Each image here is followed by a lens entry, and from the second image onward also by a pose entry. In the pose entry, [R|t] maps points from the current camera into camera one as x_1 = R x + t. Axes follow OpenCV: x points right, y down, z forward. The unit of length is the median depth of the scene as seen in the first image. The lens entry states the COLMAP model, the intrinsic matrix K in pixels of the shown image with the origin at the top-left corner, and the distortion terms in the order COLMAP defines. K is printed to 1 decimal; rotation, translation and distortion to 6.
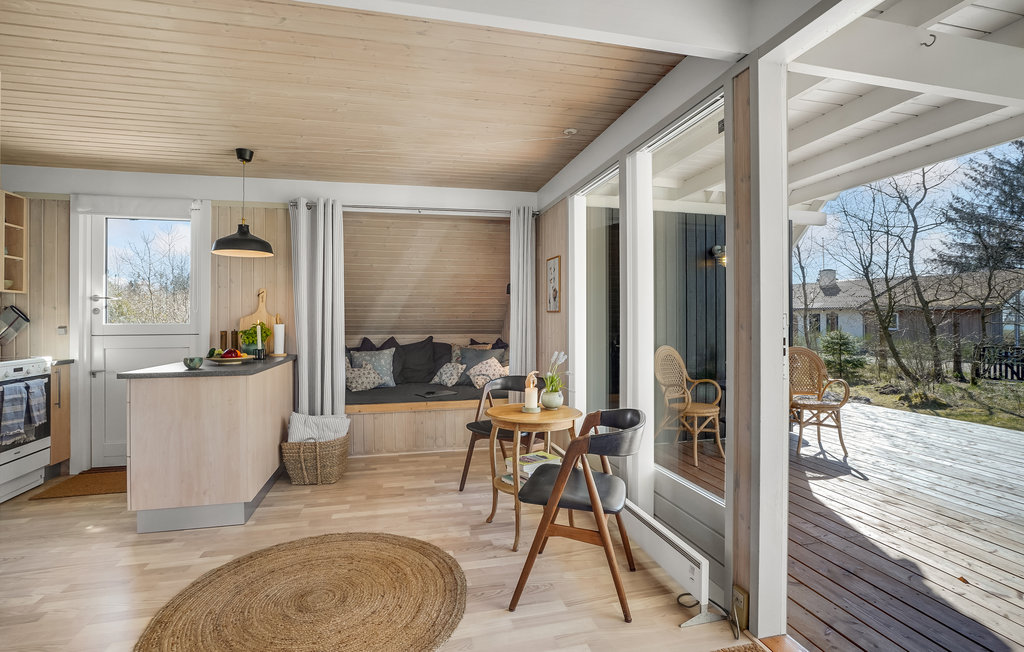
lens RADIAL K [[475.0, 0, 511.7], [0, 475.0, 319.2], [0, 0, 1]] dist [-0.002423, 0.001361]
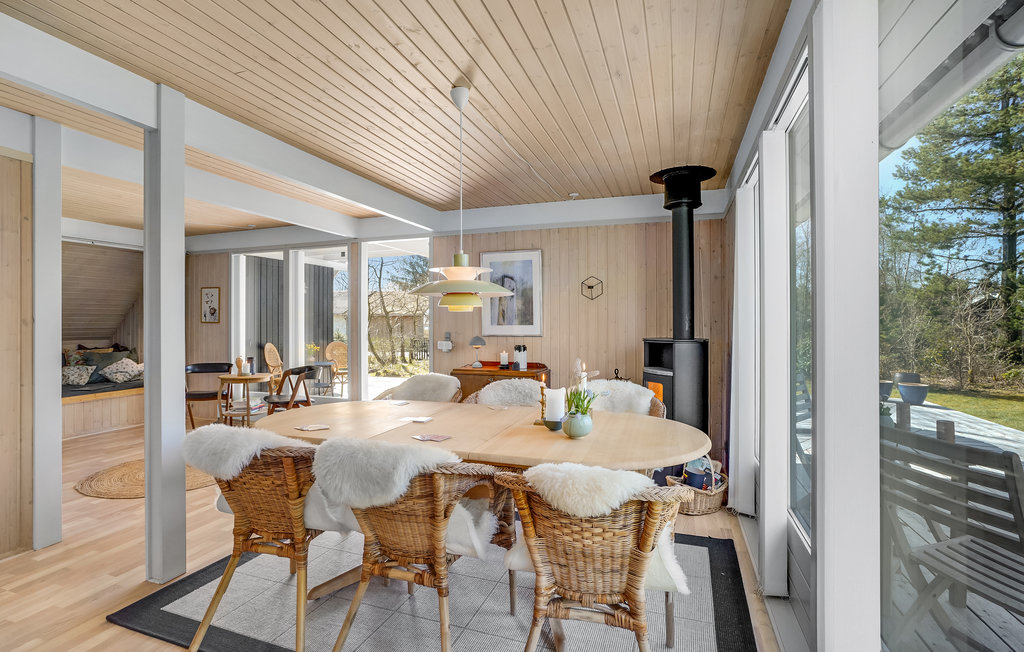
lens RADIAL K [[475.0, 0, 513.6], [0, 475.0, 322.5], [0, 0, 1]] dist [-0.002423, 0.001361]
pose [[0.550586, 0.001263, 0.834778, -0.191991], [-0.002930, 0.999996, 0.000419, -0.005540], [-0.834774, -0.002677, 0.550587, -0.192395]]
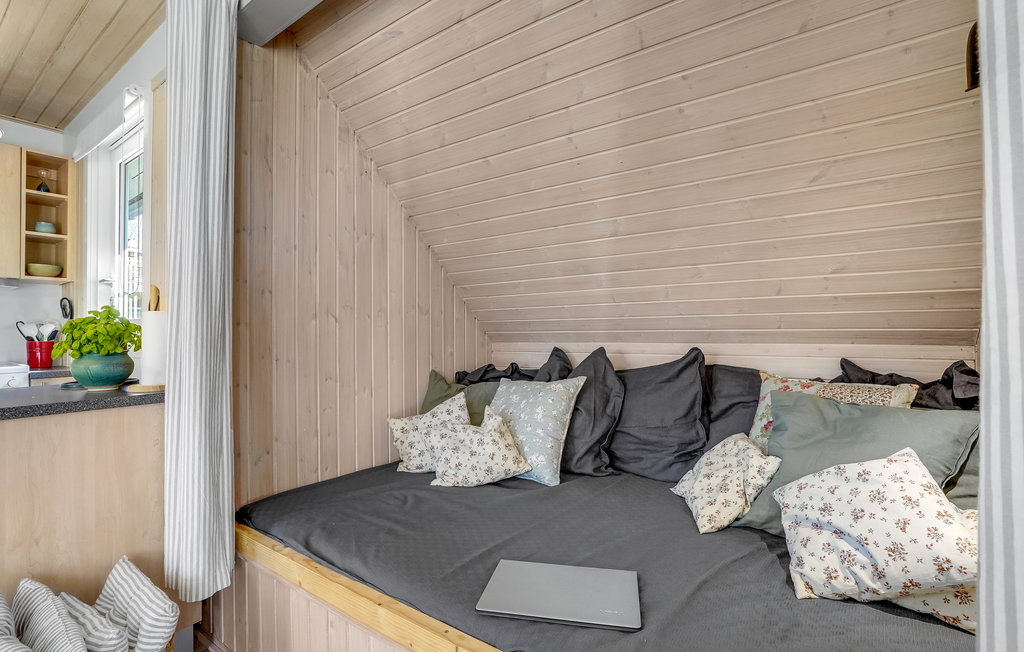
lens RADIAL K [[475.0, 0, 515.3], [0, 475.0, 321.4], [0, 0, 1]] dist [-0.002423, 0.001361]
pose [[0.645642, -0.021942, -0.763325, 0.004663], [0.013525, 0.999759, -0.017299, 0.008203], [0.763520, 0.000845, 0.645783, 0.271373]]
